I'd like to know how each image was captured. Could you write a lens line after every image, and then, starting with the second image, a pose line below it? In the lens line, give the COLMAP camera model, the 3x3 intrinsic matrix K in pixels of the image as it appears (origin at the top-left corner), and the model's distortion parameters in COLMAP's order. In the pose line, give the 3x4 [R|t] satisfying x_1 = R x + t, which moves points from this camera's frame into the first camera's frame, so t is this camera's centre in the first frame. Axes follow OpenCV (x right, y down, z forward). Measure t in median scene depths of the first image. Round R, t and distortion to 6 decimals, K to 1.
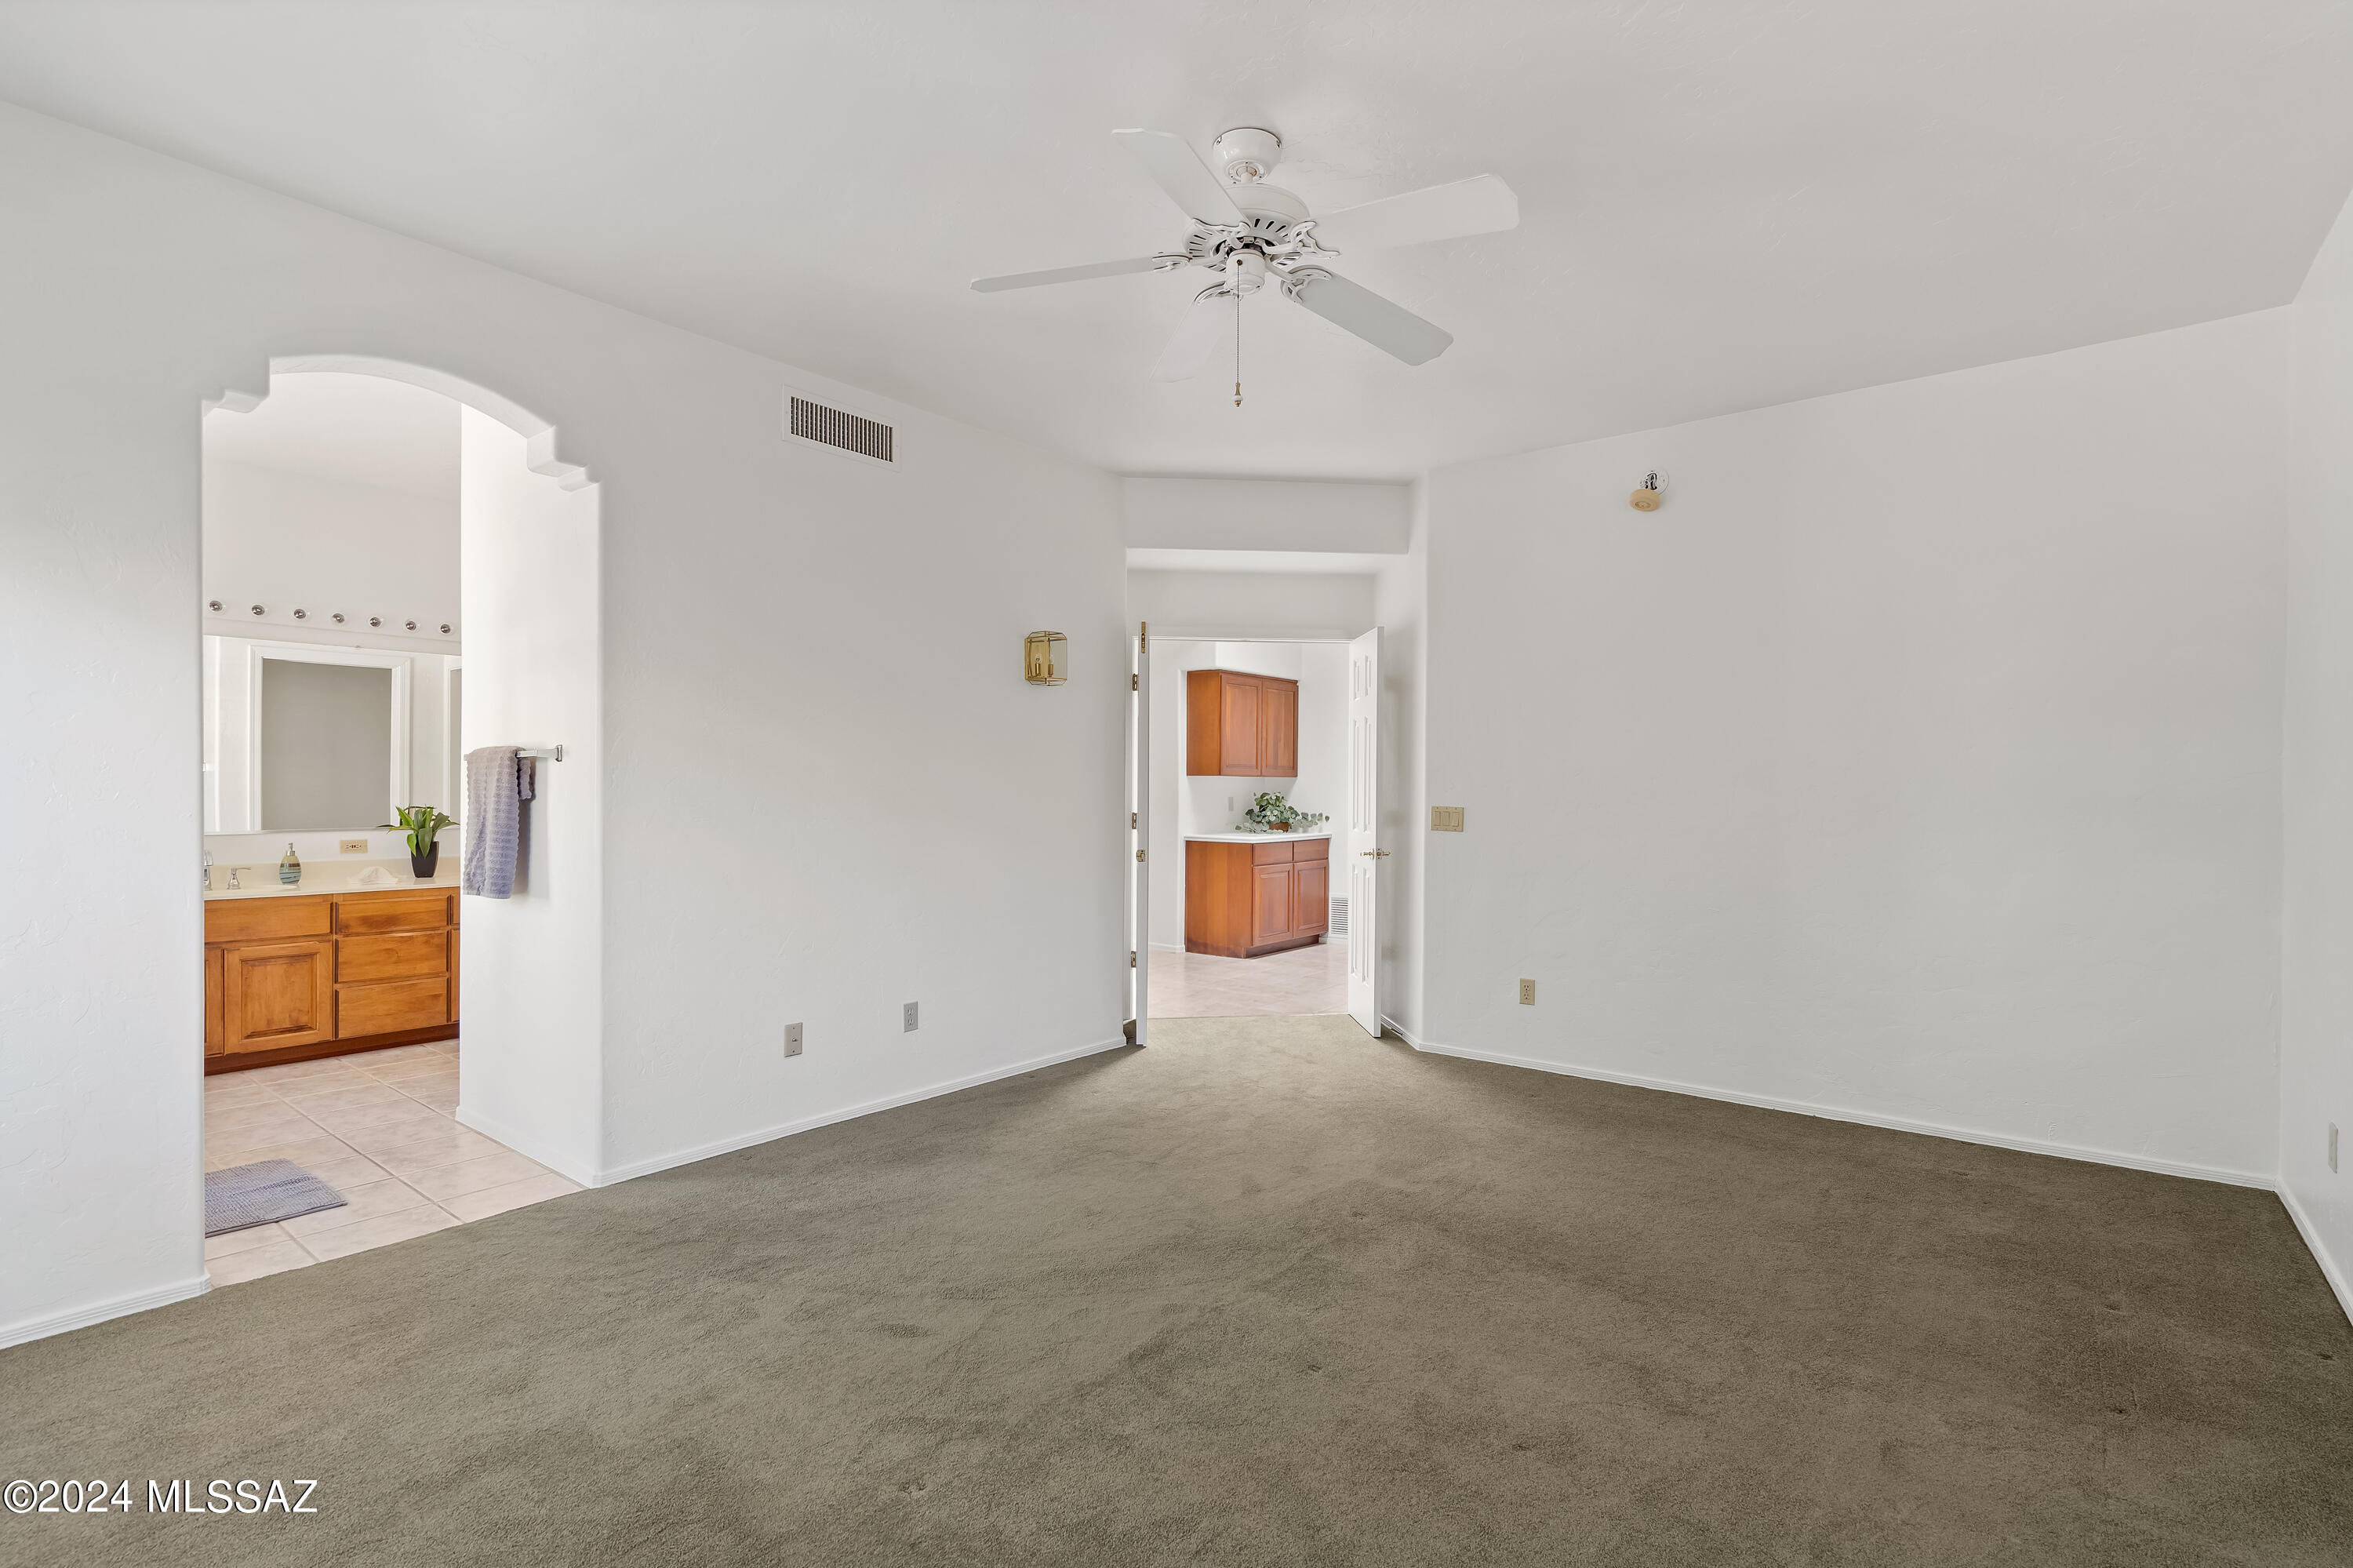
lens RADIAL K [[1089.2, 0, 1178.3], [0, 1089.2, 789.2], [0, 0, 1]] dist [-0.003326, 0.000835]
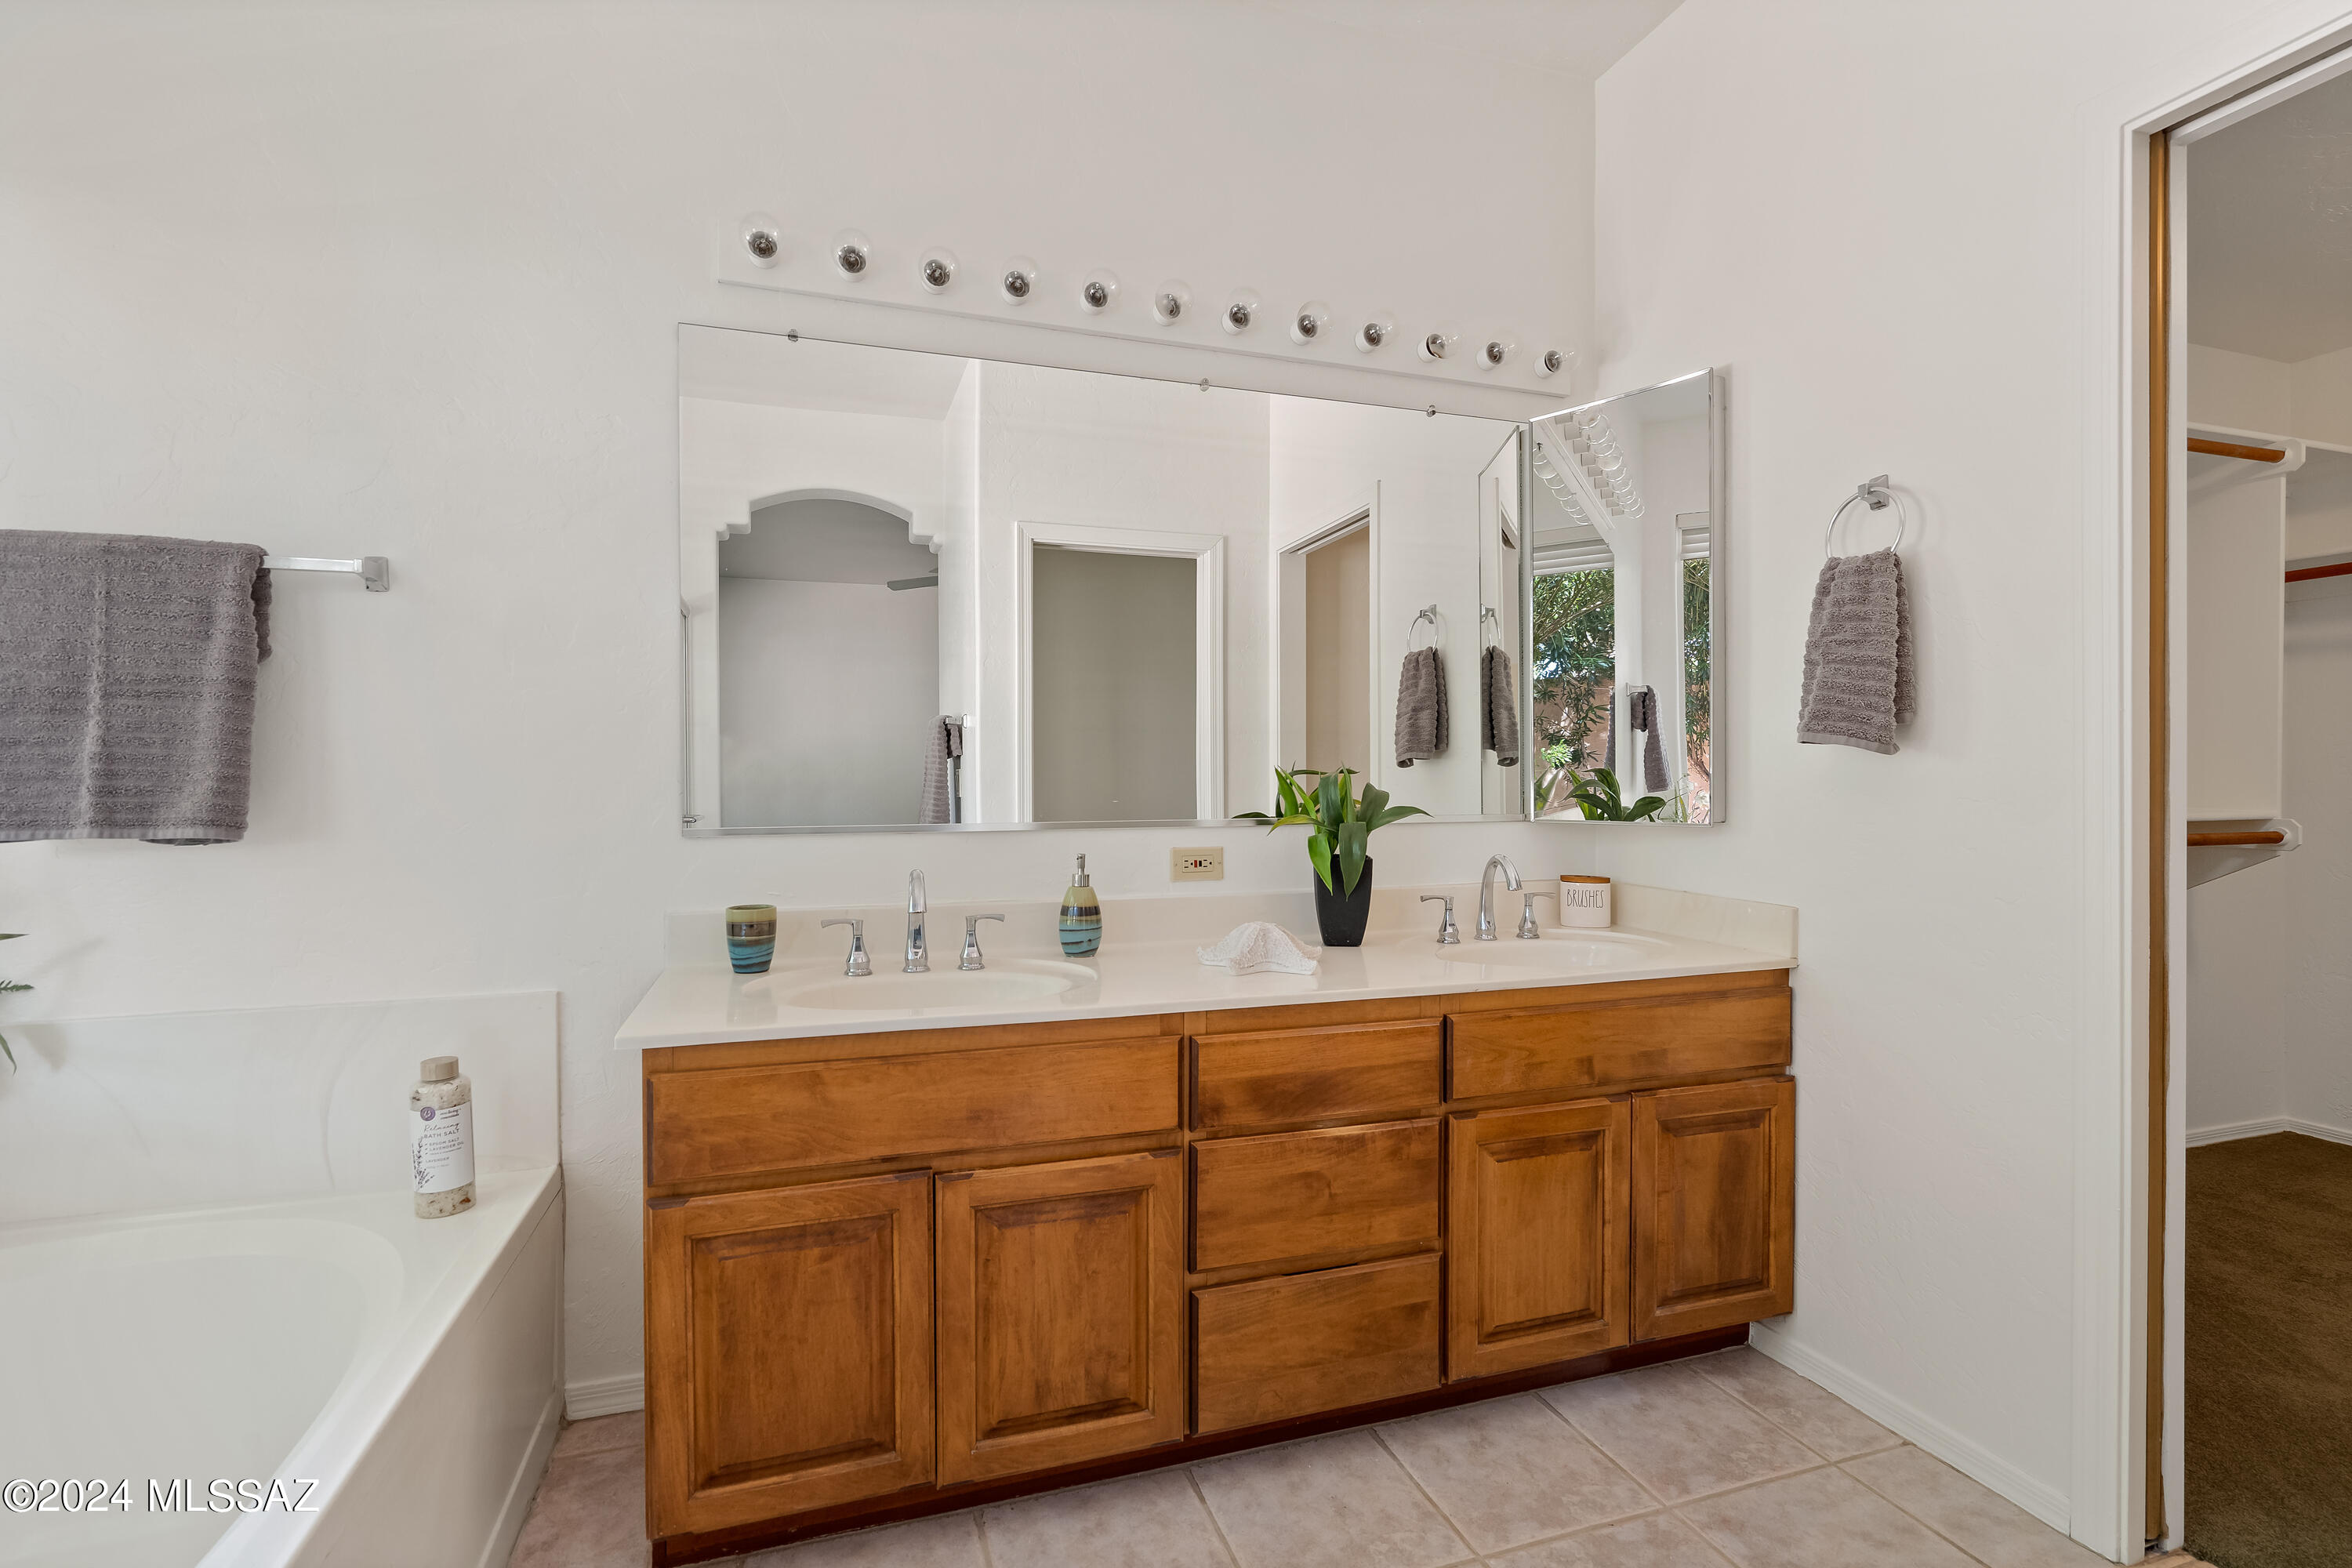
lens RADIAL K [[1088.7, 0, 1168.3], [0, 1088.7, 790.9], [0, 0, 1]] dist [-0.003326, 0.000835]
pose [[0.834206, -0.003463, -0.551442, -0.582036], [0.005915, 0.999979, 0.002669, 0.025694], [0.551422, -0.005488, 0.834209, 0.699895]]
